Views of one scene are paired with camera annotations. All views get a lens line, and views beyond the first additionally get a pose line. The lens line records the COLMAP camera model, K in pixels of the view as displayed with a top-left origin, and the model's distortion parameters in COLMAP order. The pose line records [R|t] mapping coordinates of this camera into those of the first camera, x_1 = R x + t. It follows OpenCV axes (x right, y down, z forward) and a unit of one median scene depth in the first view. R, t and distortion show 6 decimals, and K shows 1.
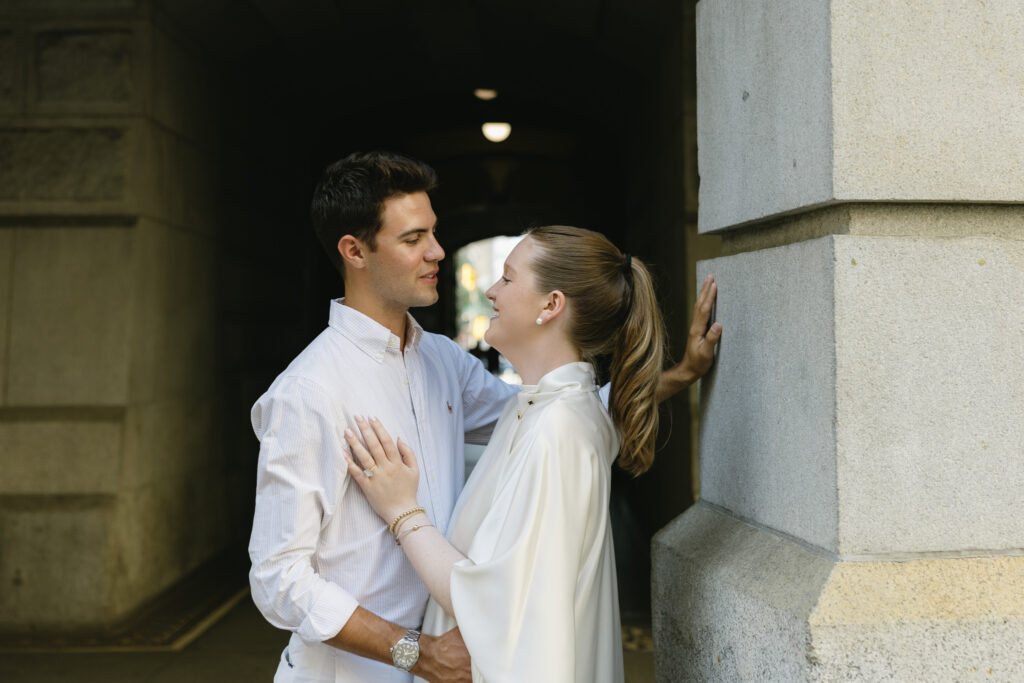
lens RADIAL K [[1691.6, 0, 512.4], [0, 1691.6, 339.6], [0, 0, 1]] dist [-0.007135, 0.000000]
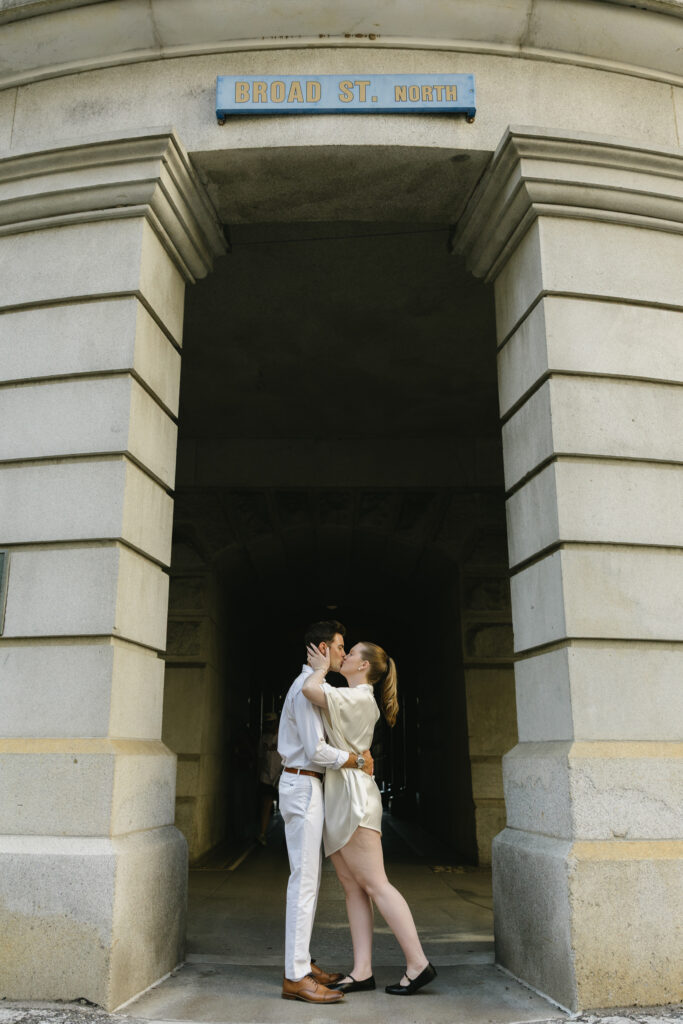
lens RADIAL K [[868.2, 0, 341.2], [0, 868.2, 513.5], [0, 0, 1]] dist [-0.000505, -0.001323]
pose [[0.999803, 0.004248, -0.019397, -0.234424], [-0.008944, 0.968474, -0.248952, 0.117146], [0.017728, 0.249077, 0.968322, -0.787365]]
